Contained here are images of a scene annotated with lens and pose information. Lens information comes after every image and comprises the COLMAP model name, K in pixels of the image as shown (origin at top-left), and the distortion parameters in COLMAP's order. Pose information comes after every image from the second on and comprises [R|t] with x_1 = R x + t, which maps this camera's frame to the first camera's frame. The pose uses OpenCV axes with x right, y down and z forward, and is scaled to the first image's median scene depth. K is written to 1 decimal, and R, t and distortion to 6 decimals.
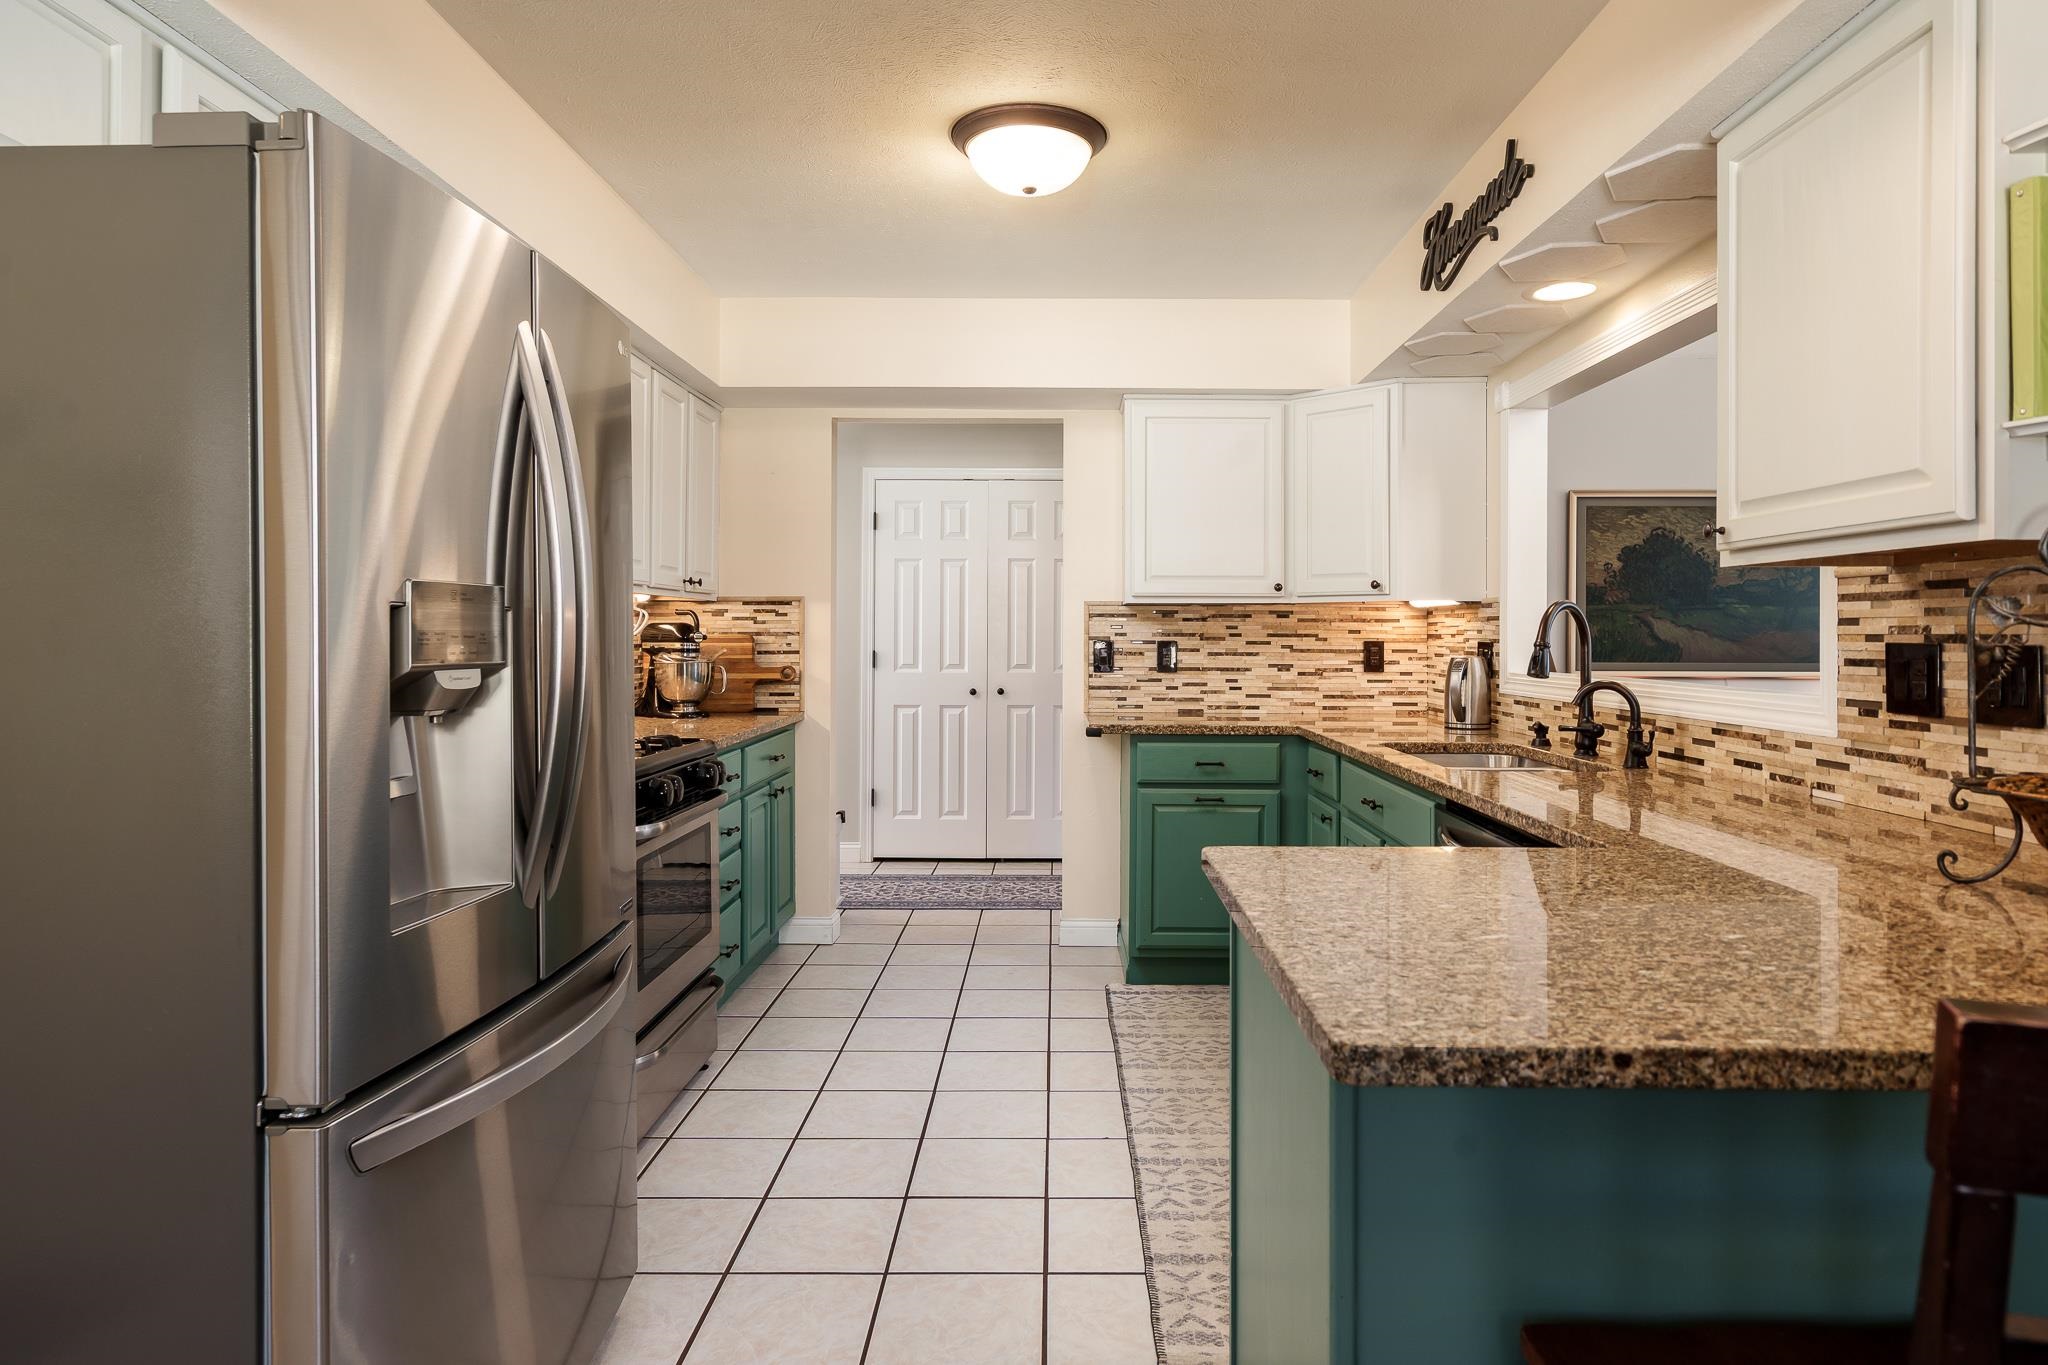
lens RADIAL K [[1171.0, 0, 1053.5], [0, 1171.0, 635.9], [0, 0, 1]] dist [0.004293, -0.000407]
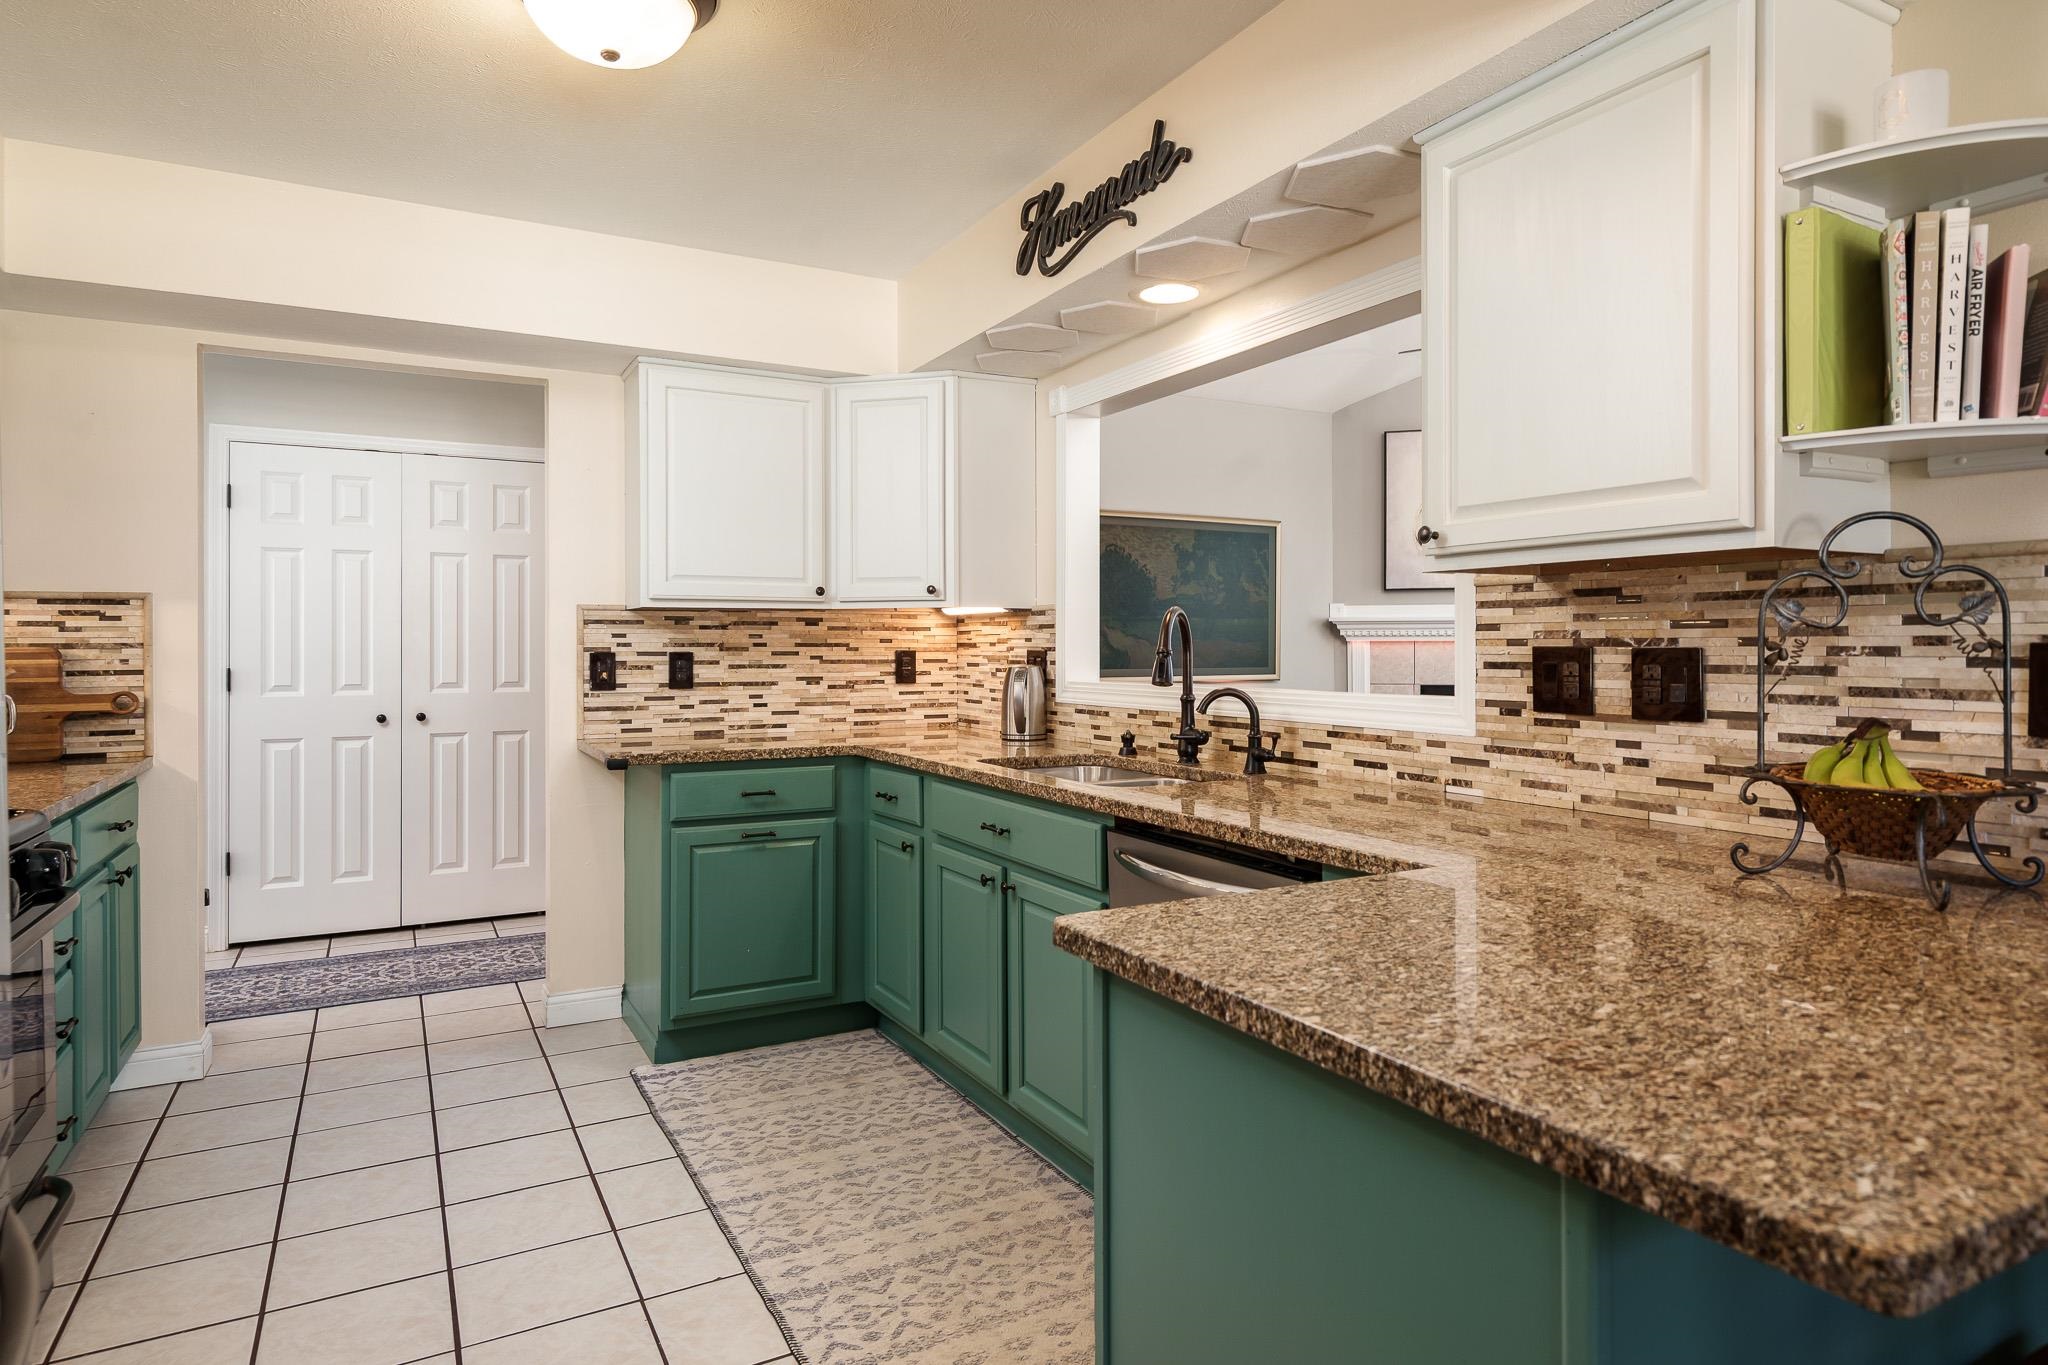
lens RADIAL K [[1171.0, 0, 1042.8], [0, 1171.0, 650.9], [0, 0, 1]] dist [0.004293, -0.000407]
pose [[0.873175, -0.006778, 0.487360, -0.107160], [0.005377, 0.999976, 0.004274, 0.001463], [-0.487378, -0.001111, 0.873191, 0.146912]]
